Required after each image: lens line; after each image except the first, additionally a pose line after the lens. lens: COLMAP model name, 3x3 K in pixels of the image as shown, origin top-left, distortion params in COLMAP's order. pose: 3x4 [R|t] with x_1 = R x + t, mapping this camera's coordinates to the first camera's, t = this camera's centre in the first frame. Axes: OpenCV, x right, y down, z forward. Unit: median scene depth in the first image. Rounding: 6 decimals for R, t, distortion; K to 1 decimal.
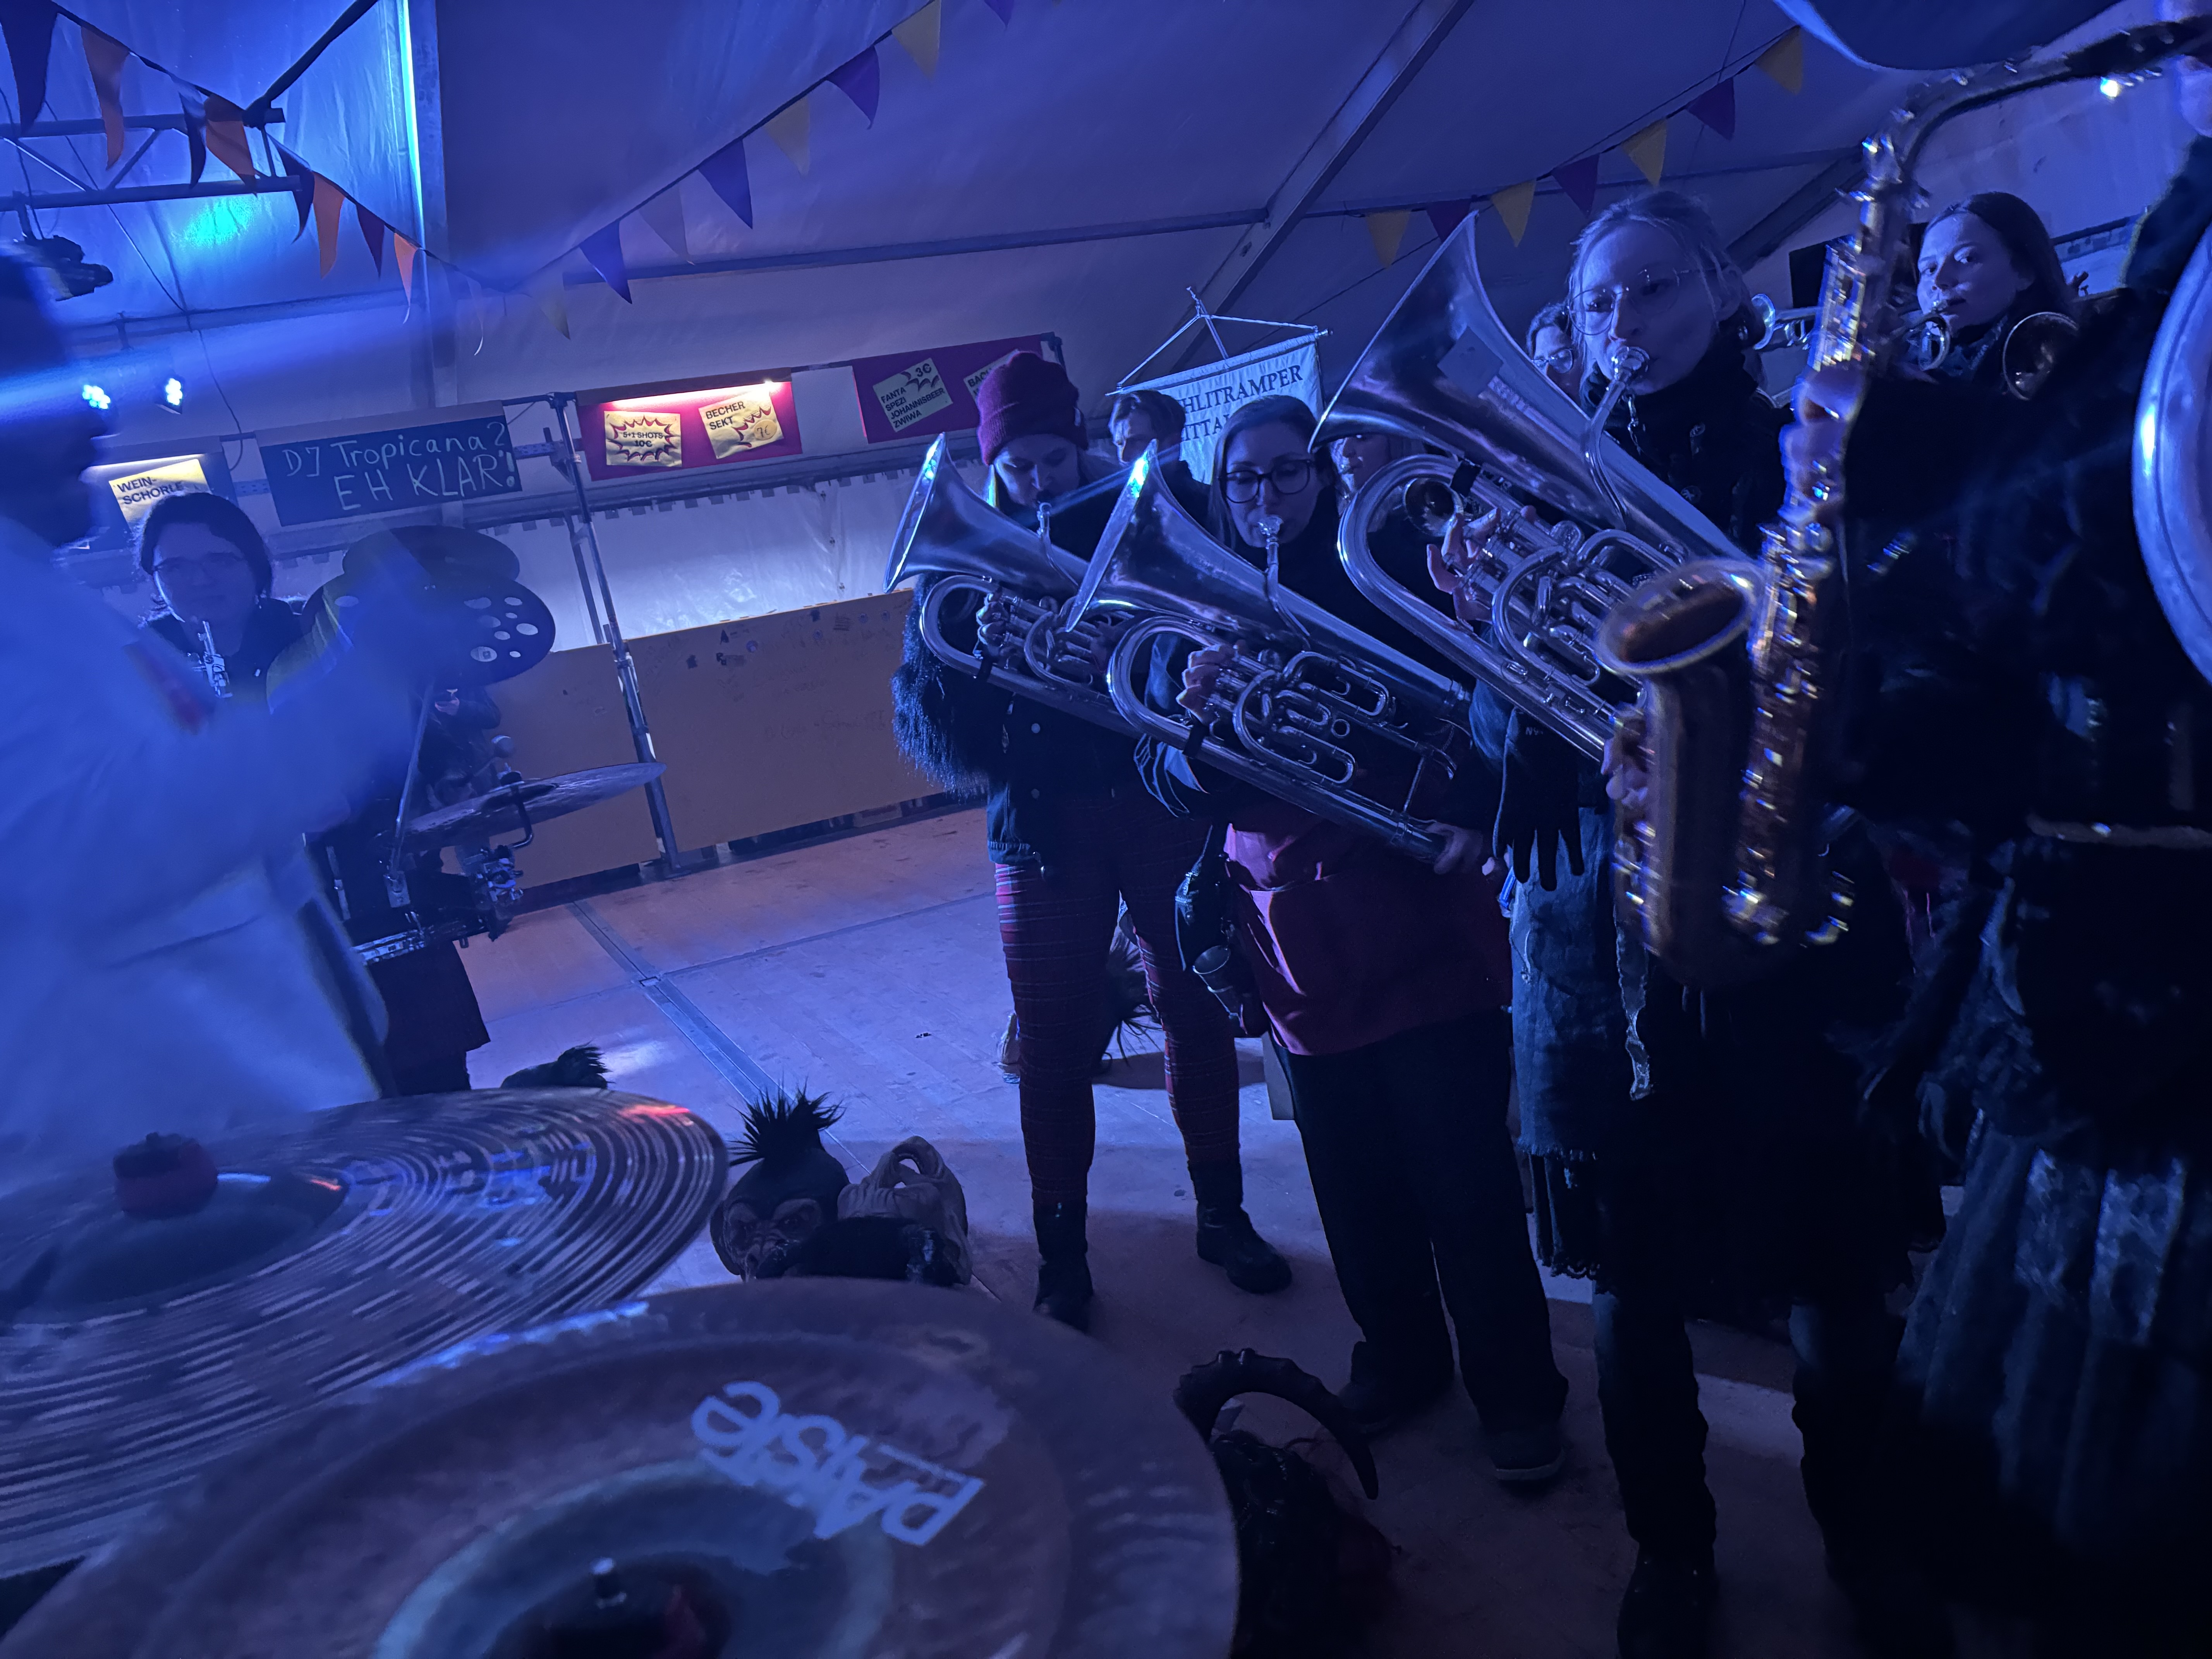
lens RADIAL K [[1675.9, 0, 1111.3], [0, 1675.9, 840.4], [0, 0, 1]] dist [0.051134, -0.042445]
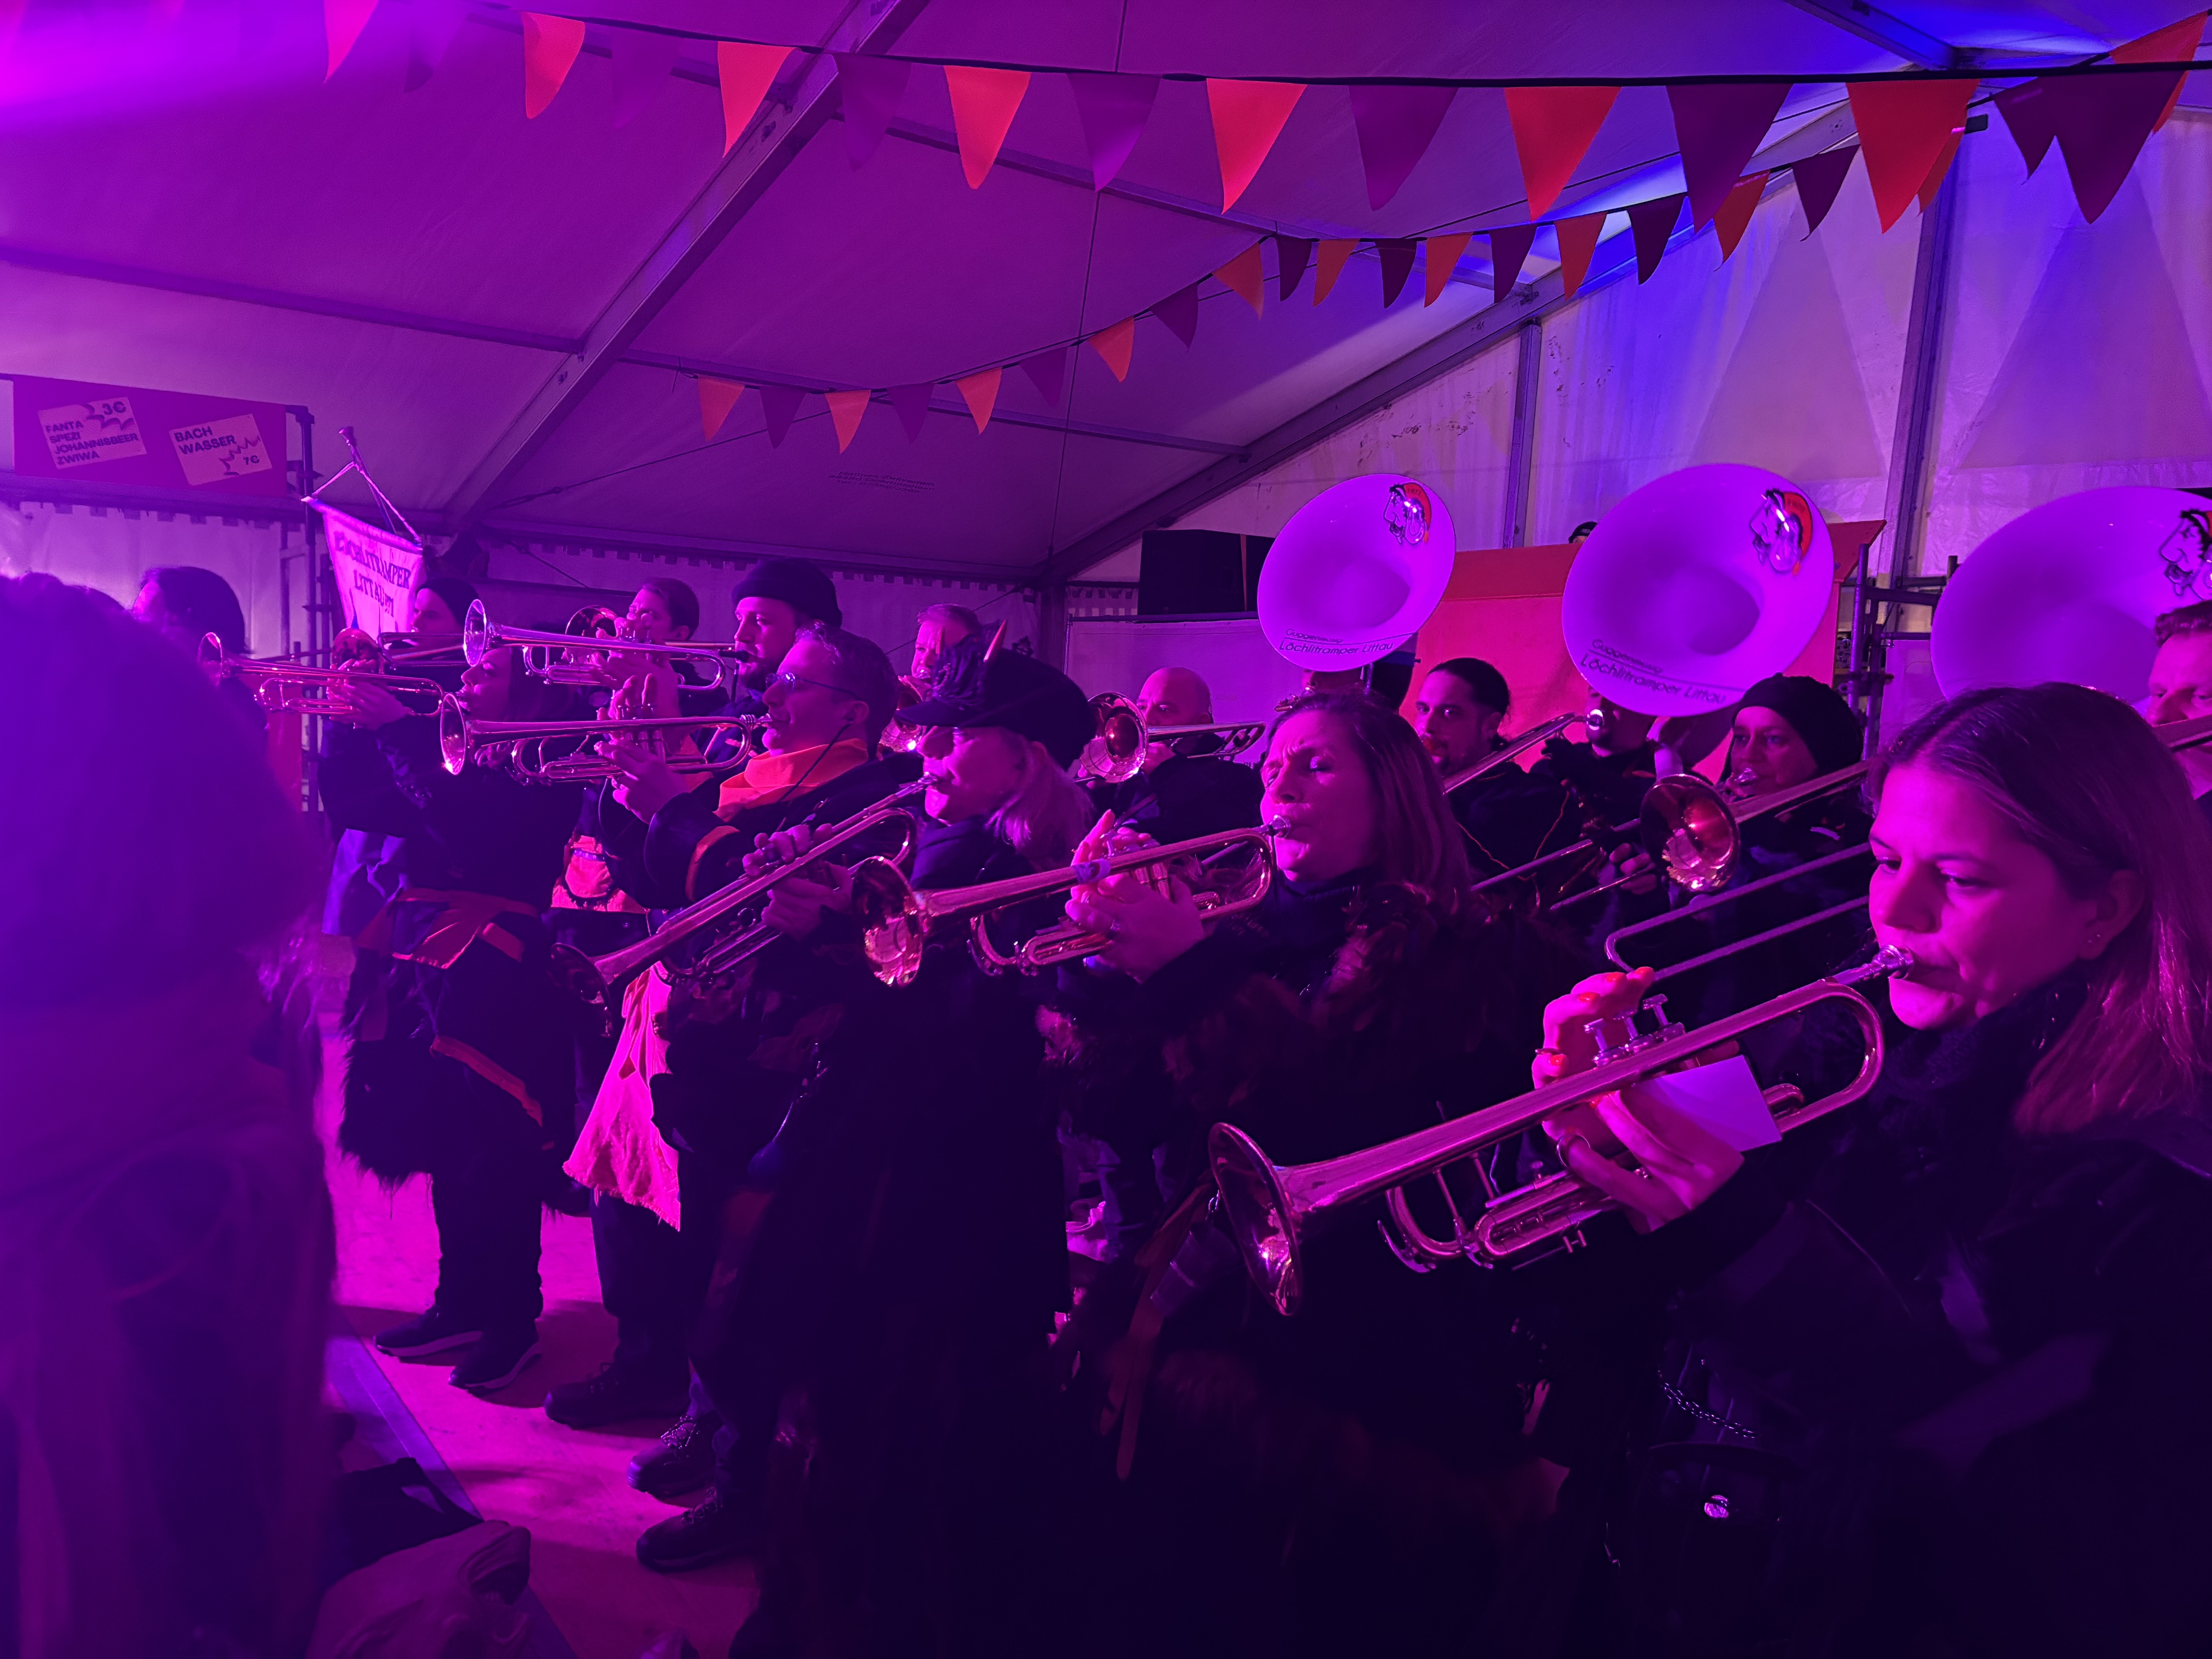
lens RADIAL K [[1675.9, 0, 1089.1], [0, 1675.9, 835.4], [0, 0, 1]] dist [0.051134, -0.042445]
pose [[0.953738, 0.206584, 0.218417, 0.345340], [-0.190121, 0.977239, -0.094114, -0.134762], [-0.232888, 0.048234, 0.971307, 0.114530]]
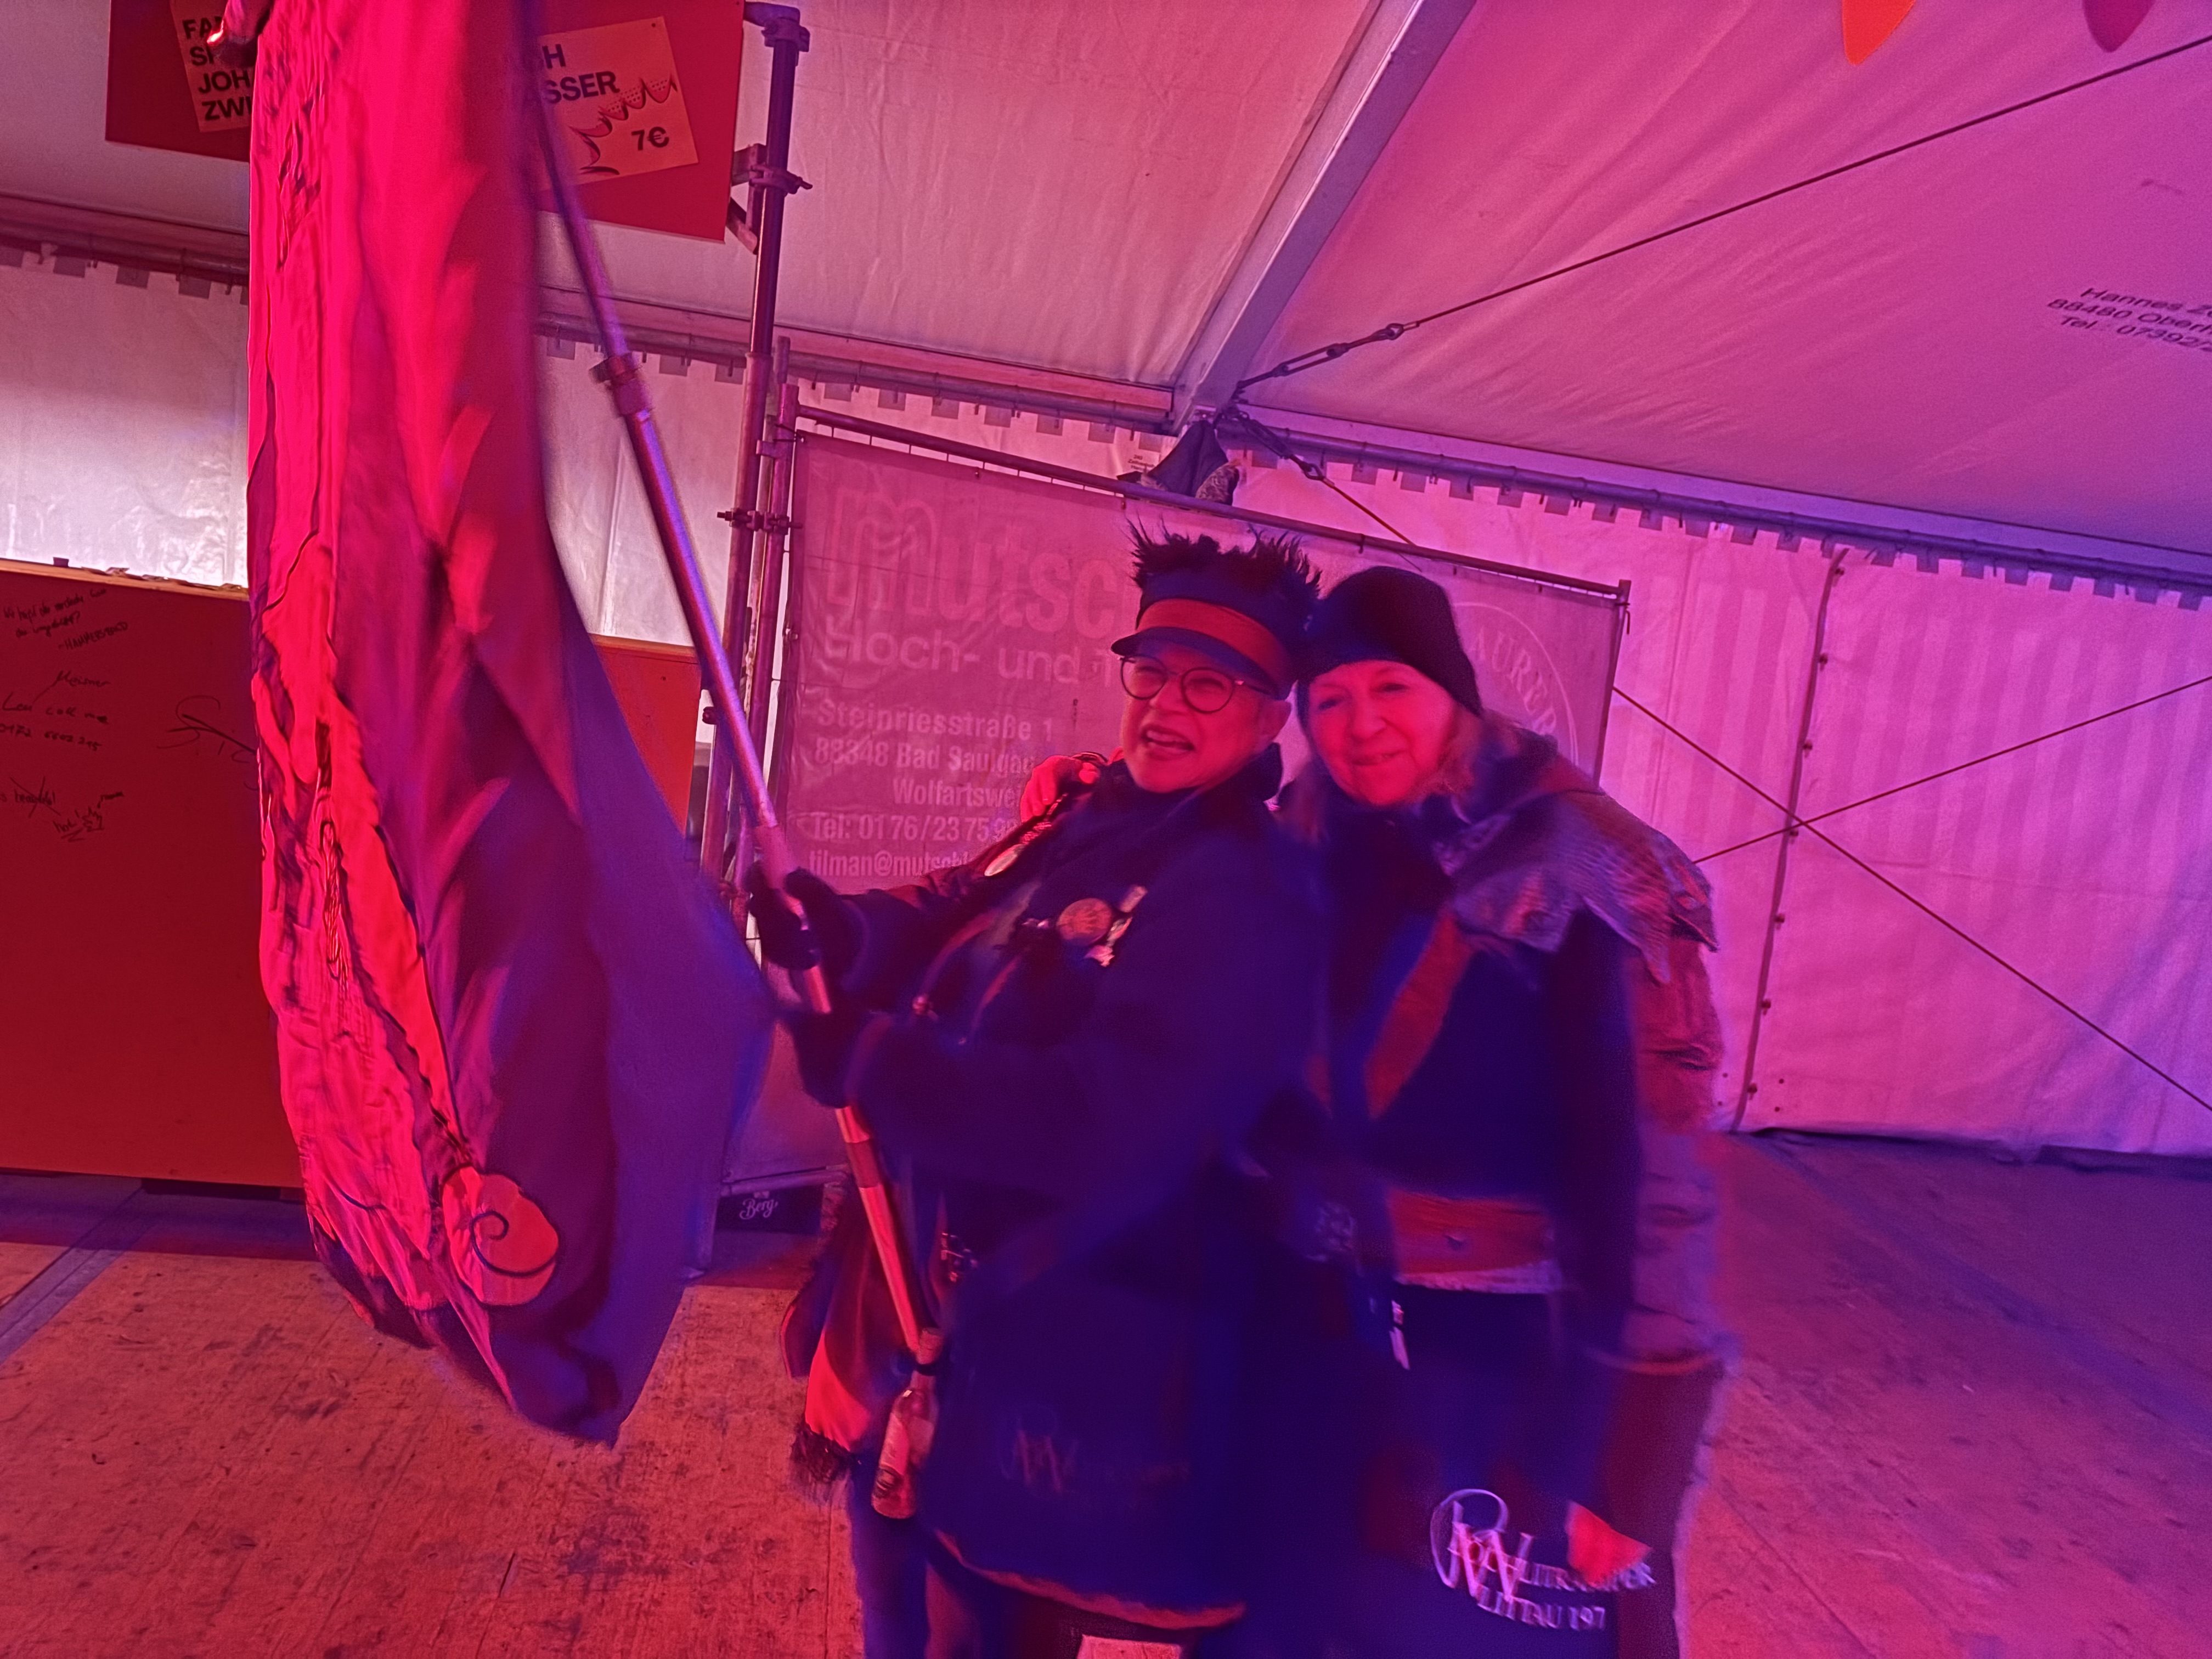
lens RADIAL K [[1675.9, 0, 1111.0], [0, 1675.9, 825.2], [0, 0, 1]] dist [0.051134, -0.042445]
pose [[0.913136, 0.333498, -0.234438, 0.269244], [-0.342626, 0.939470, 0.001909, -0.283004], [0.220884, 0.078582, 0.972129, 1.162626]]
